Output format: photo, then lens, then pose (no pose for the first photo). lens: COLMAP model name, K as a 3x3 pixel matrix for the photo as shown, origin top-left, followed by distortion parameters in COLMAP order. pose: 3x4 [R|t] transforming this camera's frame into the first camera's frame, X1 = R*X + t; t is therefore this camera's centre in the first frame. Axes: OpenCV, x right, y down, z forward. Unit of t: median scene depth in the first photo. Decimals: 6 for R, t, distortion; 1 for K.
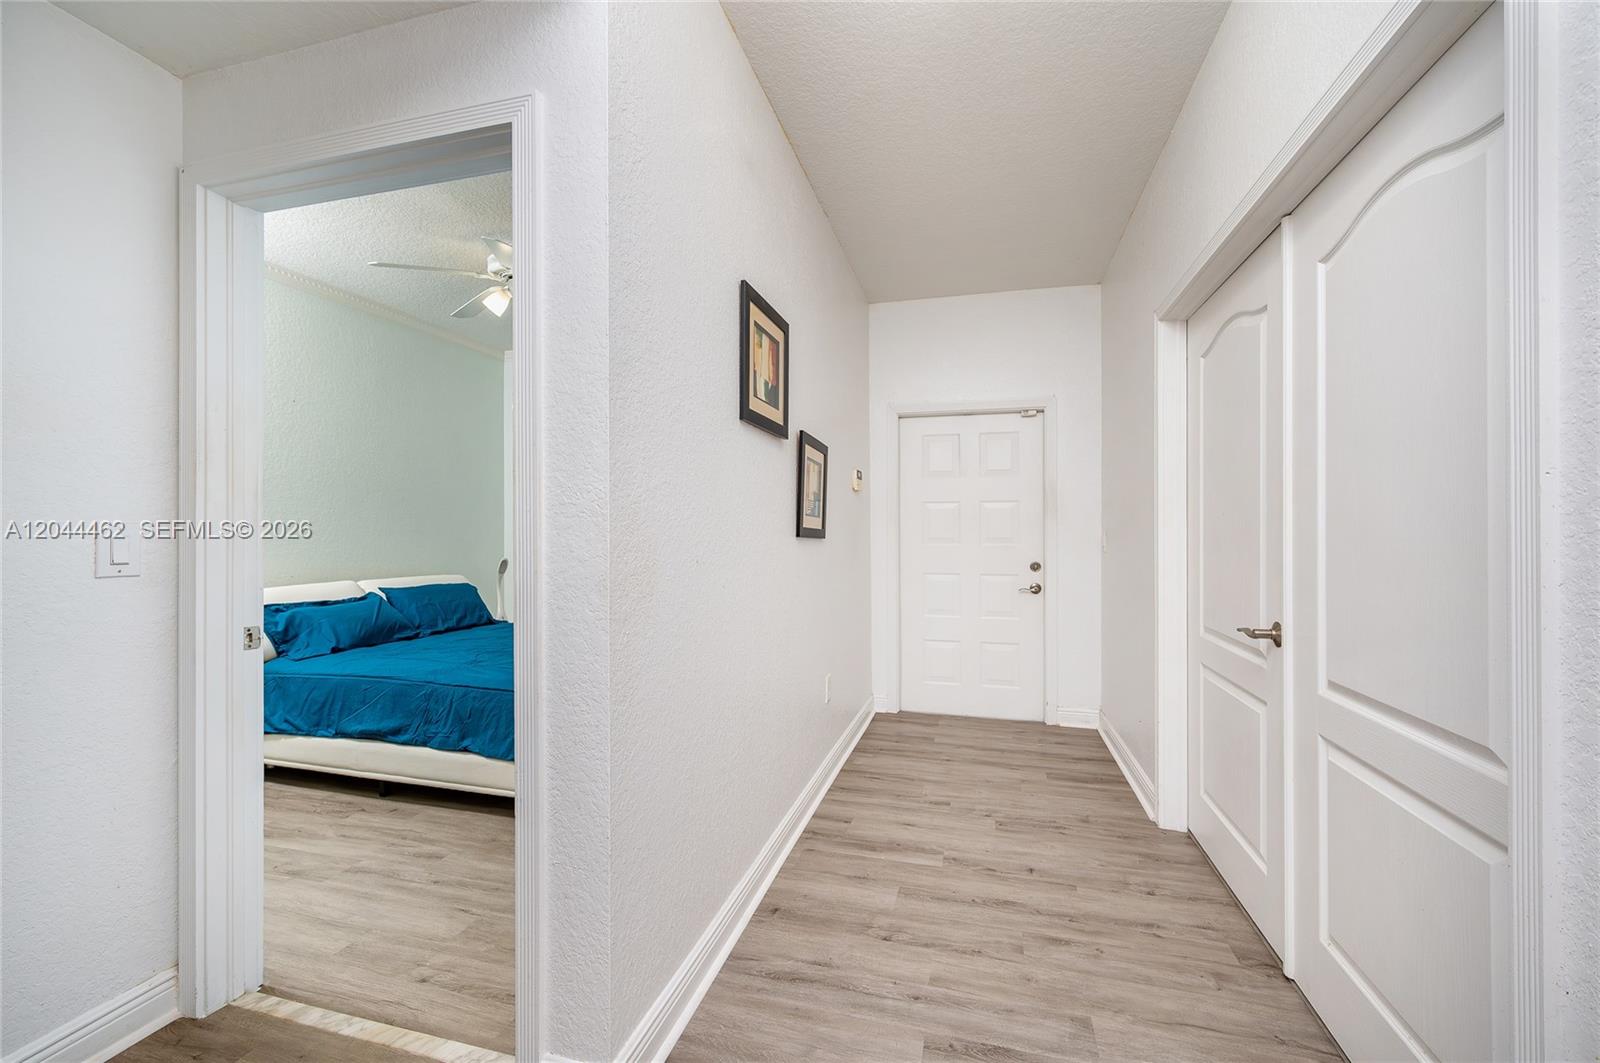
lens RADIAL K [[621.8, 0, 804.4], [0, 621.8, 532.0], [0, 0, 1]] dist [0.002830, -0.000693]
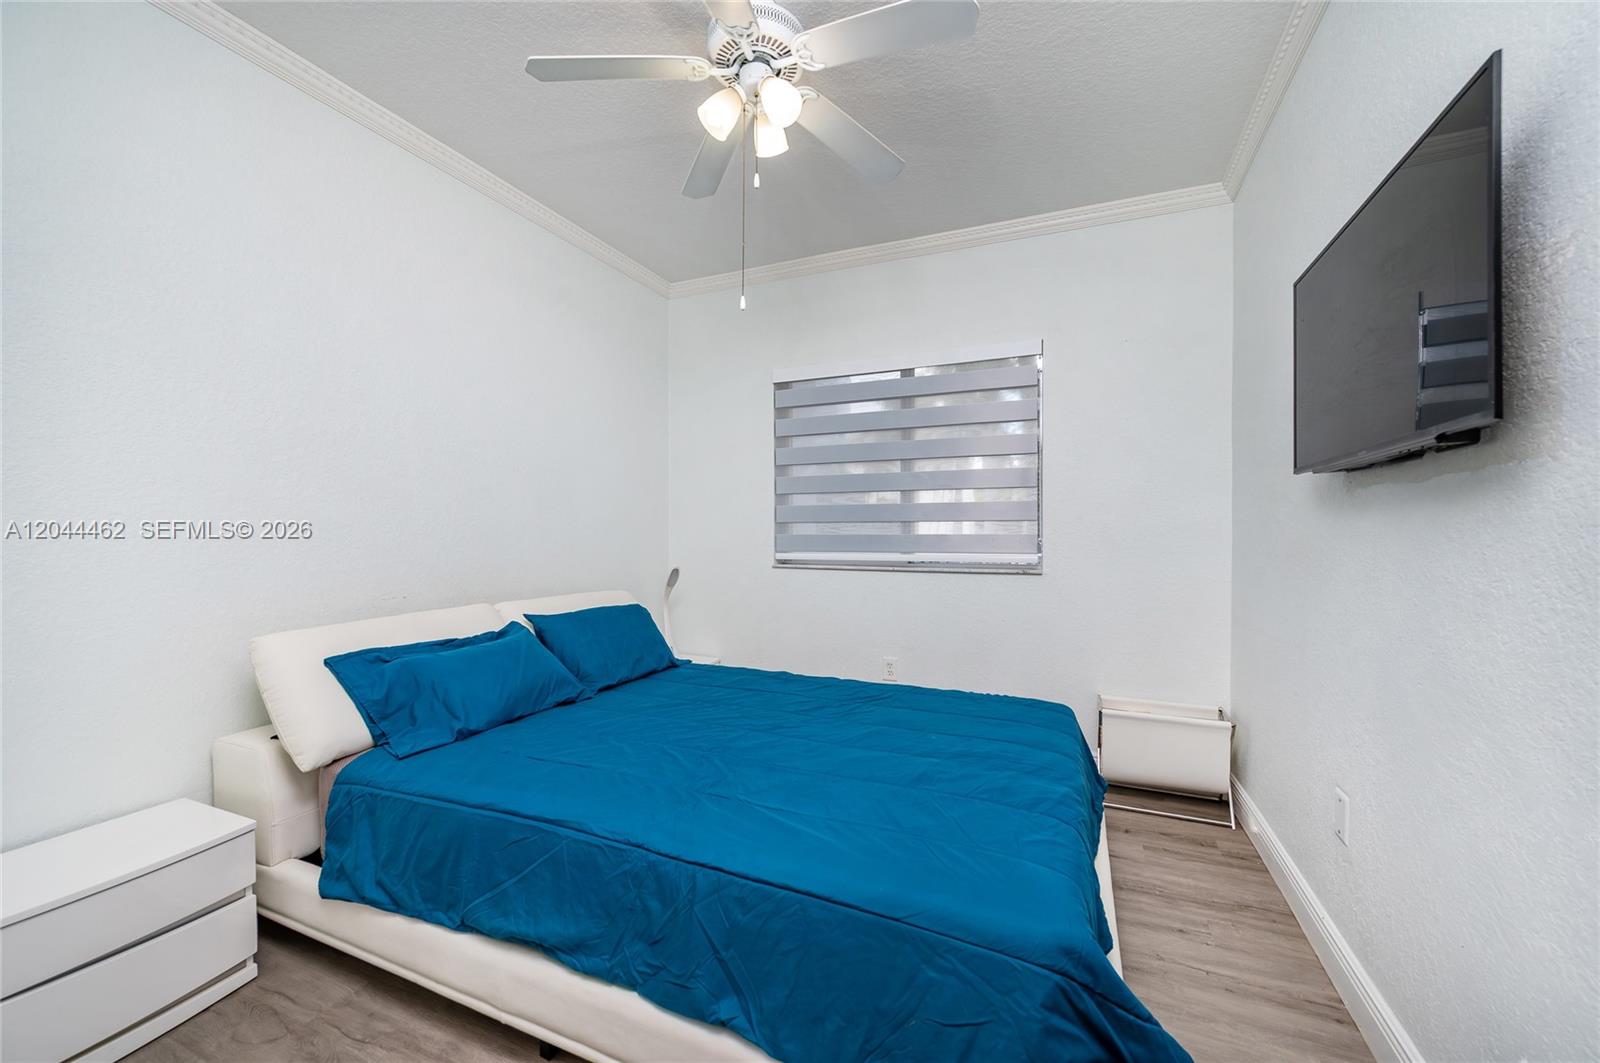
lens RADIAL K [[621.8, 0, 797.8], [0, 621.8, 532.4], [0, 0, 1]] dist [0.002830, -0.000693]
pose [[0.987922, 0.006345, -0.154820, -0.326049], [-0.005895, 0.999977, 0.003368, -0.002243], [0.154838, -0.002415, 0.987937, 0.434558]]
